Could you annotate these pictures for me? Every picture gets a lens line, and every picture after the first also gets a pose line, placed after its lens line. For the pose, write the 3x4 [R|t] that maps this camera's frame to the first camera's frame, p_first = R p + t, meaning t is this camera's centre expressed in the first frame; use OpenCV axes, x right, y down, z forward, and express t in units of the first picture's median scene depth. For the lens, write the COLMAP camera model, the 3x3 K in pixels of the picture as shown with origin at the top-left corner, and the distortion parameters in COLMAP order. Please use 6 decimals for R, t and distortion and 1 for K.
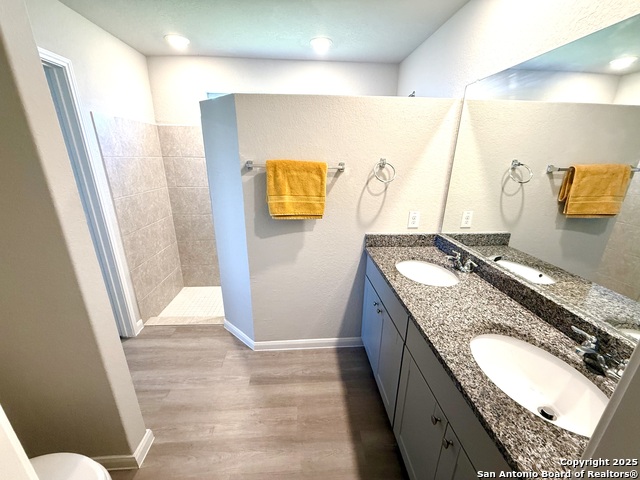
lens RADIAL K [[254.5, 0, 318.7], [0, 254.5, 241.3], [0, 0, 1]] dist [-0.000674, -0.000101]
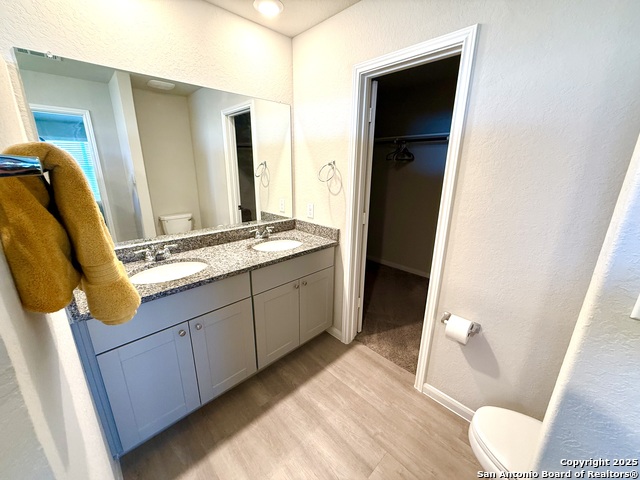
lens RADIAL K [[254.5, 0, 318.2], [0, 254.5, 238.5], [0, 0, 1]] dist [-0.000674, -0.000101]
pose [[-0.650289, -0.223414, 0.726092, -0.686320], [0.226159, 0.855510, 0.465783, -0.343764], [-0.725242, 0.467107, -0.505802, 1.139731]]
